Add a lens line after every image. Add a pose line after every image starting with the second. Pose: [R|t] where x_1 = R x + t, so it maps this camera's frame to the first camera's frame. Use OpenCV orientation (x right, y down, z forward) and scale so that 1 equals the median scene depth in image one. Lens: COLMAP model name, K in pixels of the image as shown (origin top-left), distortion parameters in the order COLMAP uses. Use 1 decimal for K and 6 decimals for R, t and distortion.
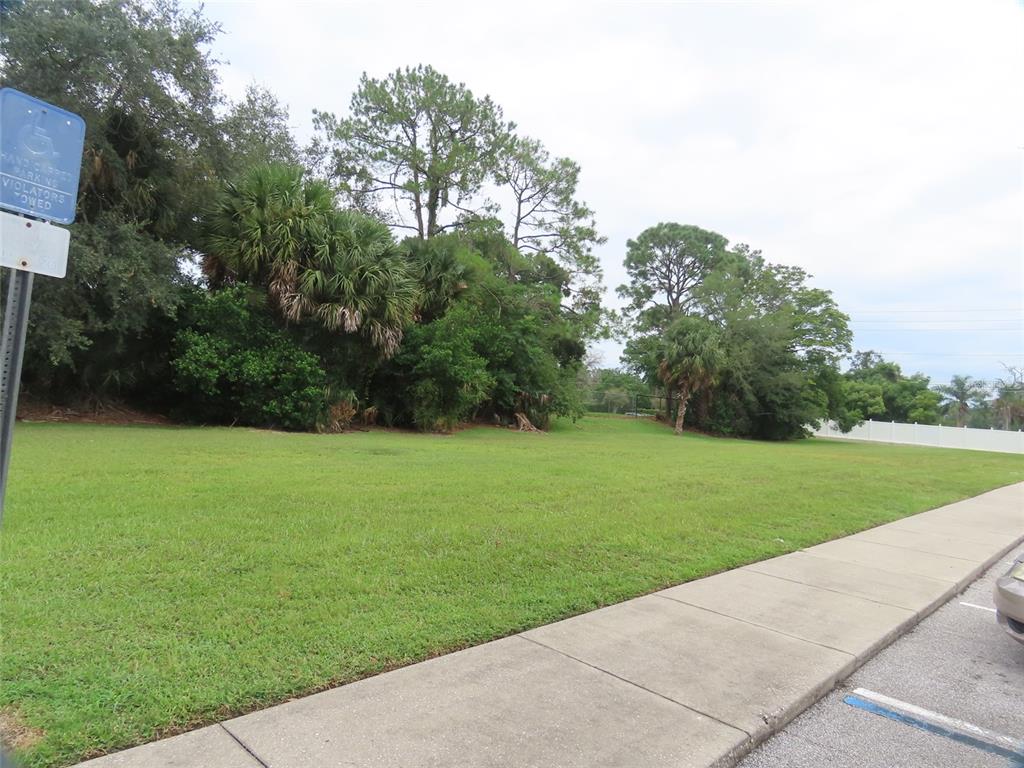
lens RADIAL K [[650.2, 0, 510.4], [0, 650.2, 383.1], [0, 0, 1]] dist [0.001037, -0.000333]
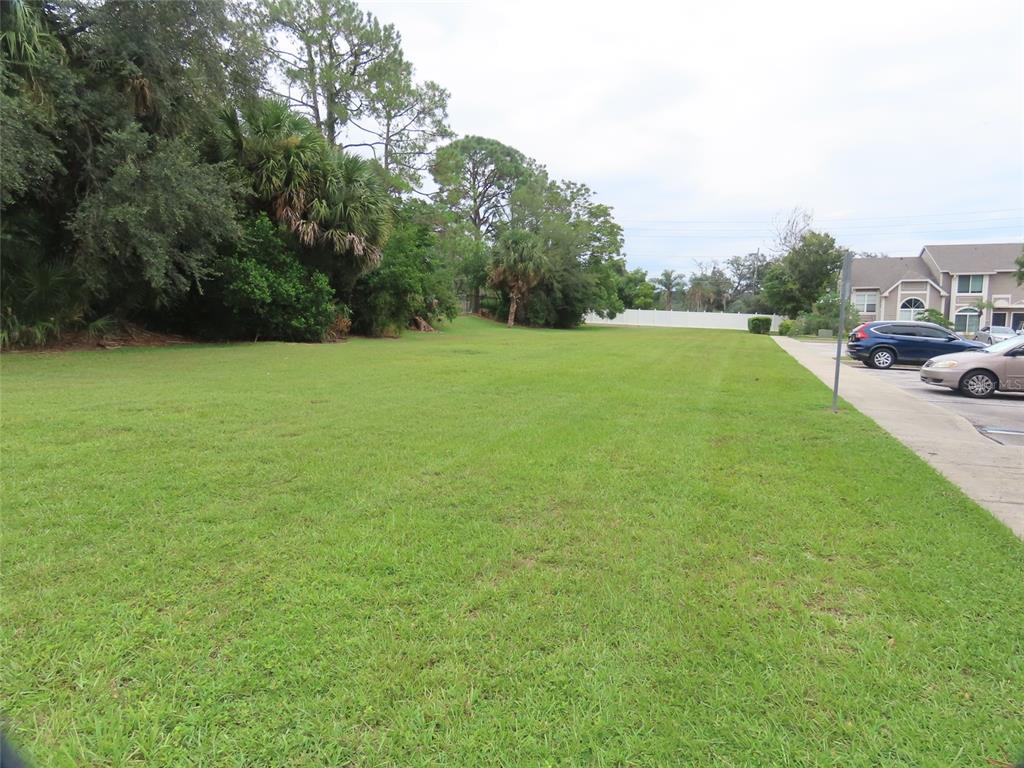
lens RADIAL K [[650.2, 0, 514.0], [0, 650.2, 385.4], [0, 0, 1]] dist [0.001037, -0.000333]
pose [[0.906803, -0.086991, 0.412482, -0.218057], [0.016711, 0.985125, 0.171023, -0.019216], [-0.421224, -0.148191, 0.894768, -0.091102]]
